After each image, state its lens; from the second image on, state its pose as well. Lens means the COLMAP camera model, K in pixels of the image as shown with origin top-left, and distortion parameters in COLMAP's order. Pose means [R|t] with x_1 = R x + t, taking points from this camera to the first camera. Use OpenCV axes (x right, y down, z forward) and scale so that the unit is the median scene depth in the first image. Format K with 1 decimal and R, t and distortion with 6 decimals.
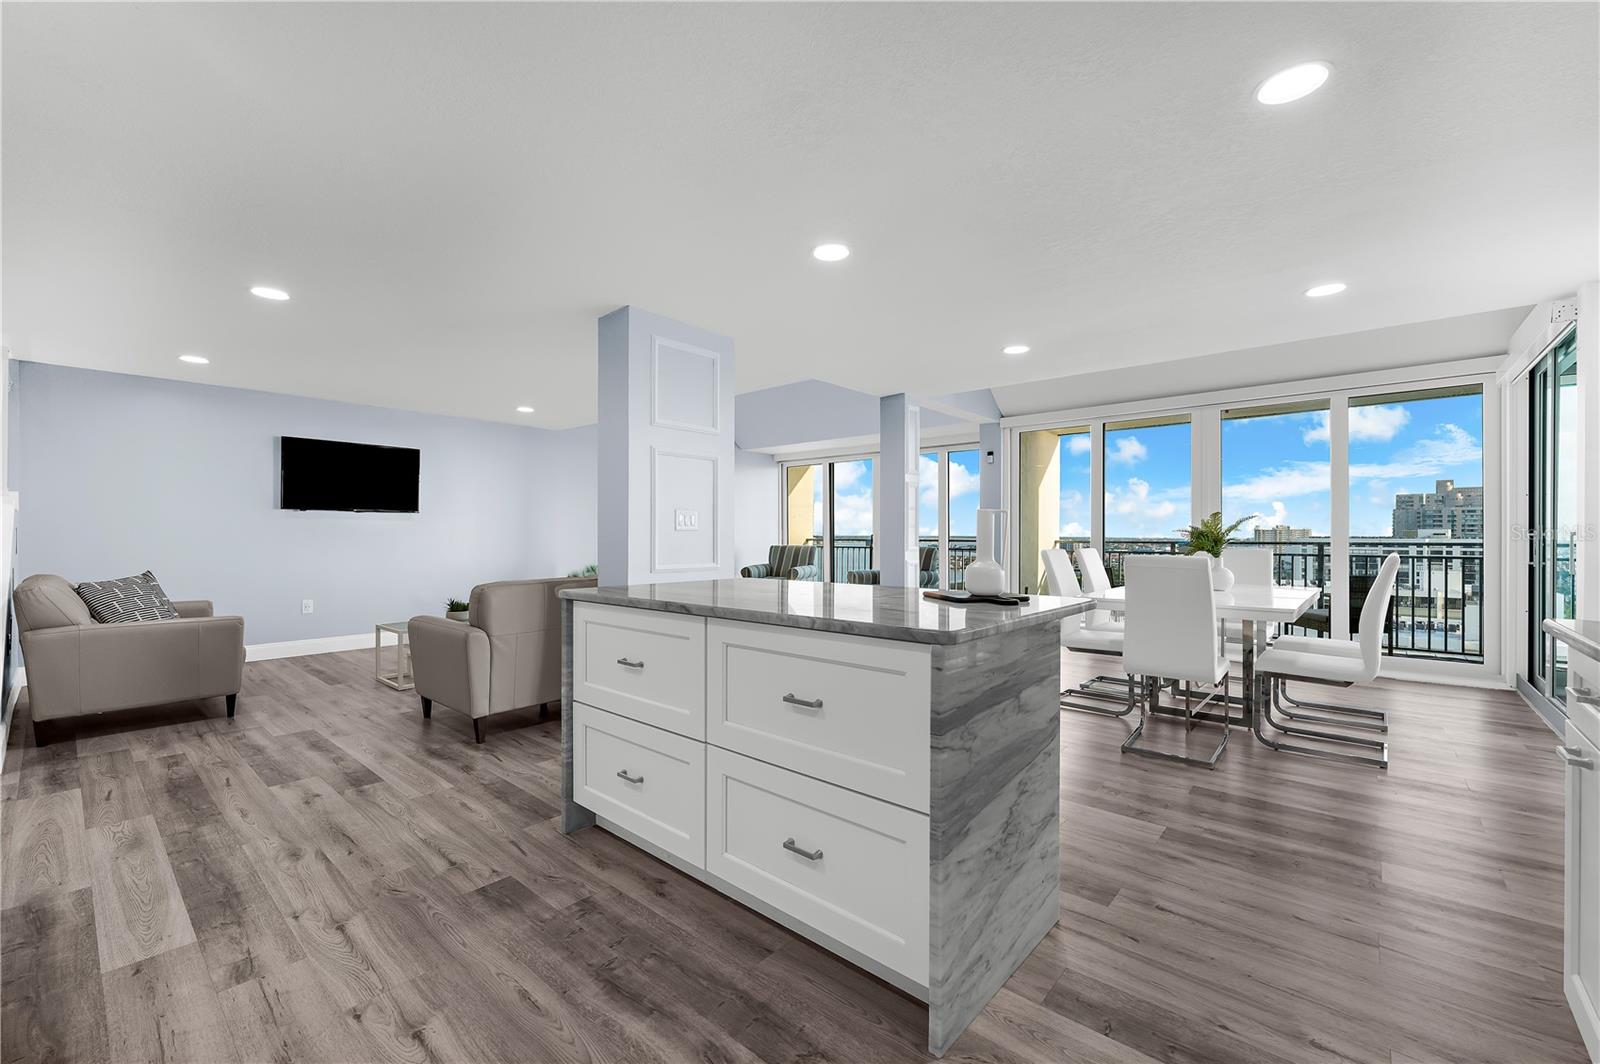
lens RADIAL K [[651.5, 0, 793.7], [0, 651.5, 536.3], [0, 0, 1]] dist [-0.000496, -0.000221]
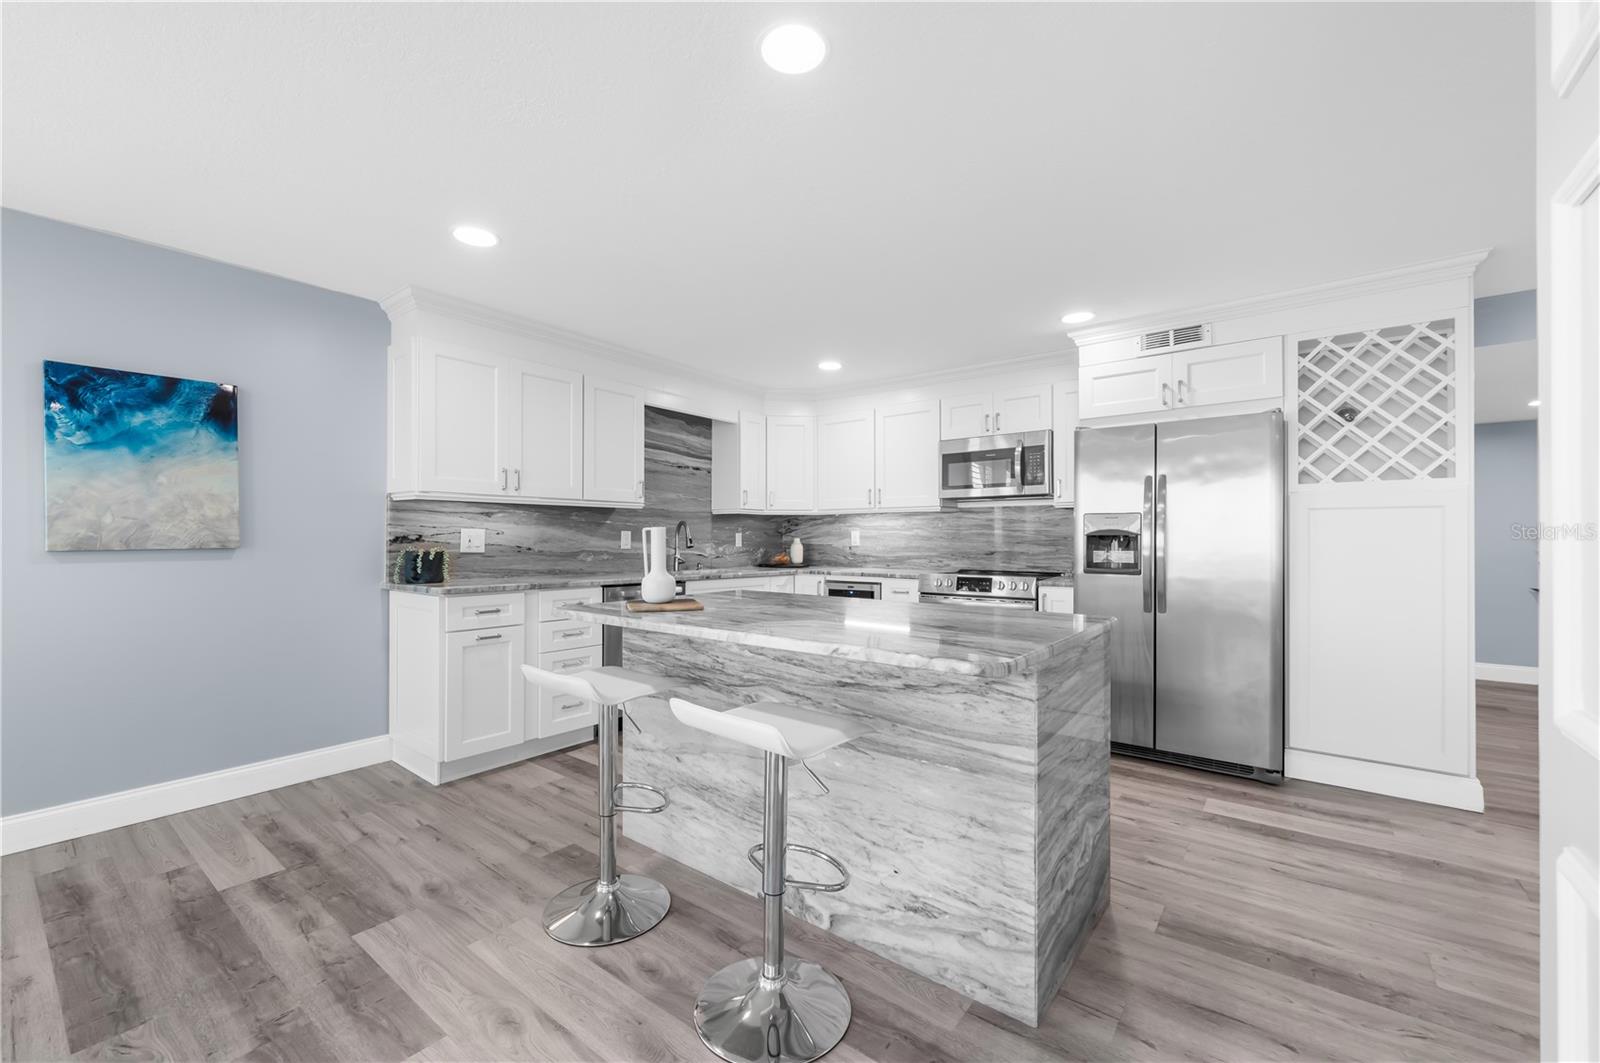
lens RADIAL K [[651.5, 0, 793.7], [0, 651.5, 535.8], [0, 0, 1]] dist [-0.000496, -0.000221]
pose [[-0.998409, -0.001294, -0.056369, 0.071755], [-0.001236, 0.999999, -0.001068, -0.014944], [0.056370, -0.000997, -0.998409, 1.275024]]
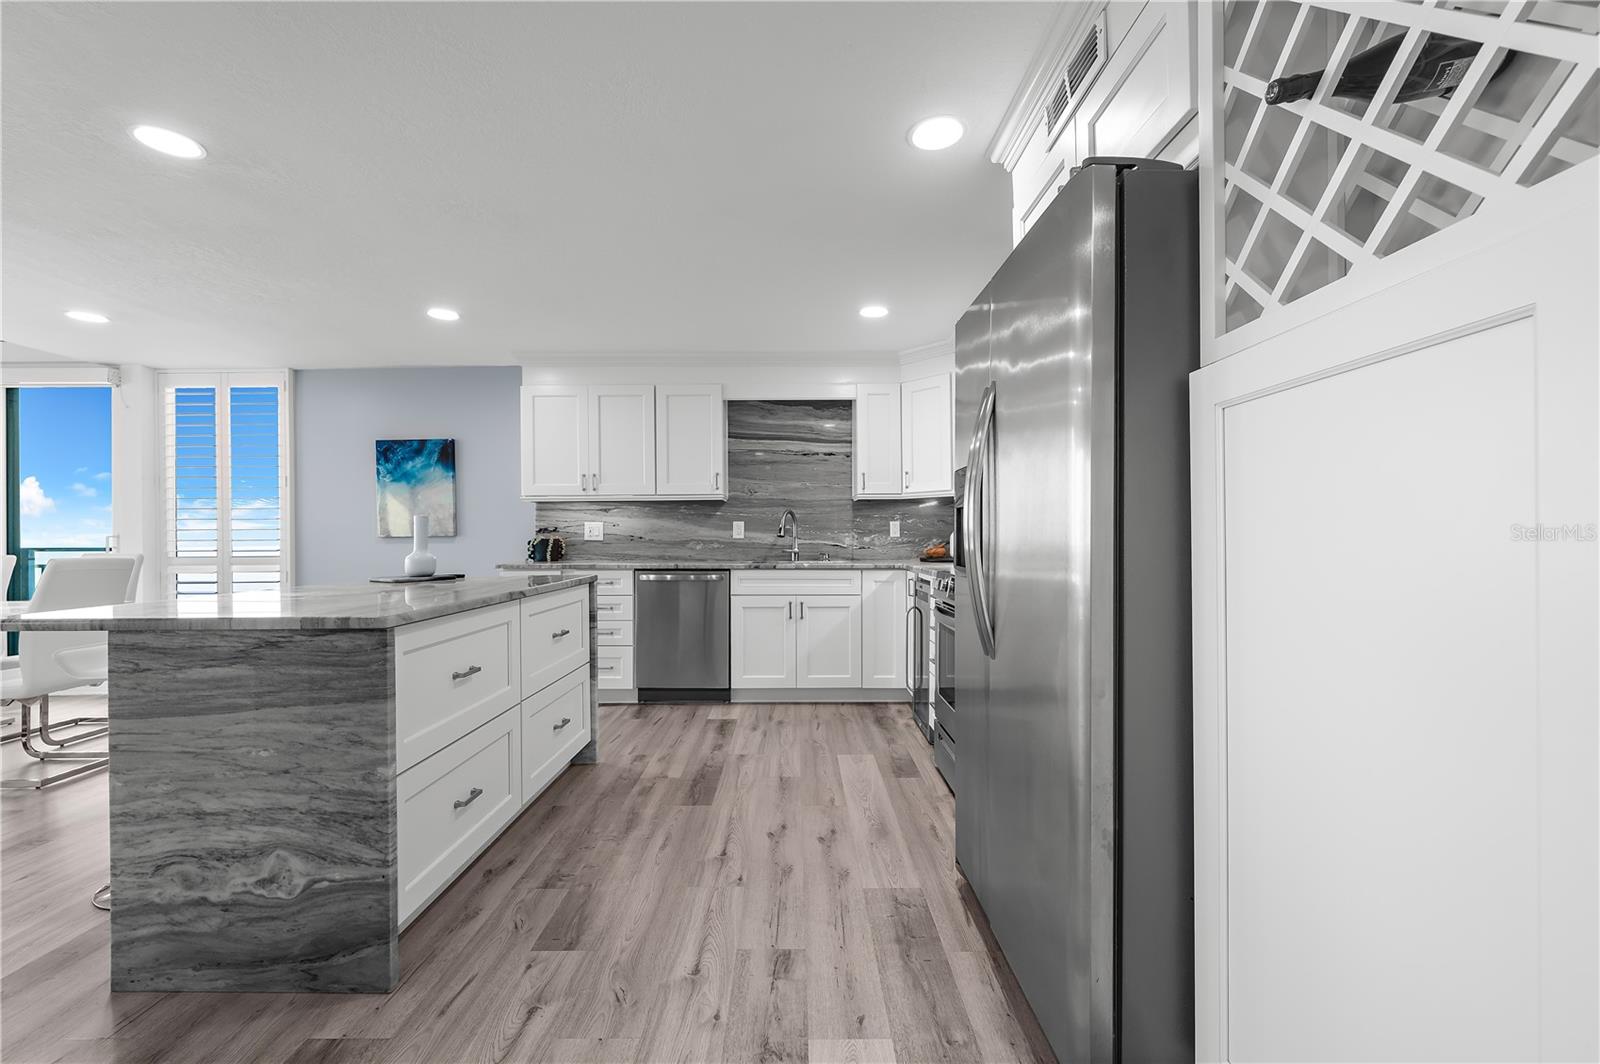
lens RADIAL K [[651.5, 0, 793.7], [0, 651.5, 536.3], [0, 0, 1]] dist [-0.000496, -0.000221]
pose [[-0.658781, 0.004602, 0.752320, -0.768343], [0.008251, 0.999965, 0.001108, 0.005147], [-0.752289, 0.006937, -0.658796, 0.782270]]
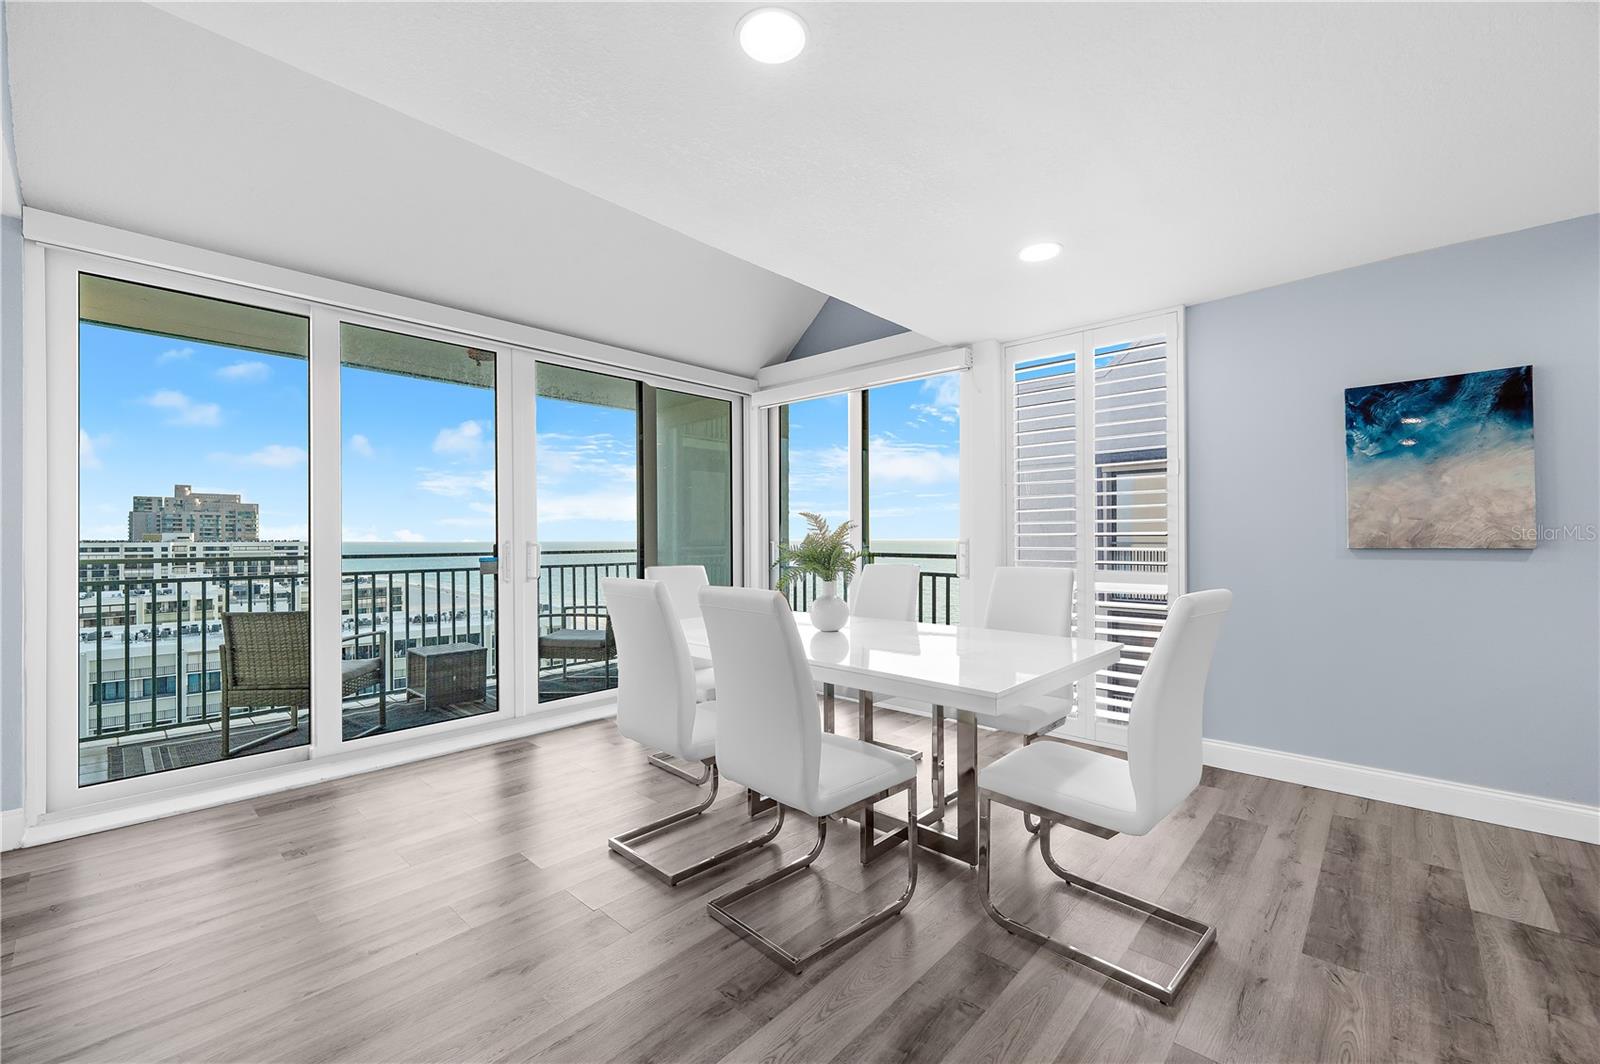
lens RADIAL K [[651.5, 0, 793.7], [0, 651.5, 536.3], [0, 0, 1]] dist [-0.000496, -0.000221]
pose [[0.026229, 0.001126, 0.999655, -0.019940], [0.004233, 0.999990, -0.001238, -0.015693], [-0.999647, 0.004264, 0.026224, 1.221625]]
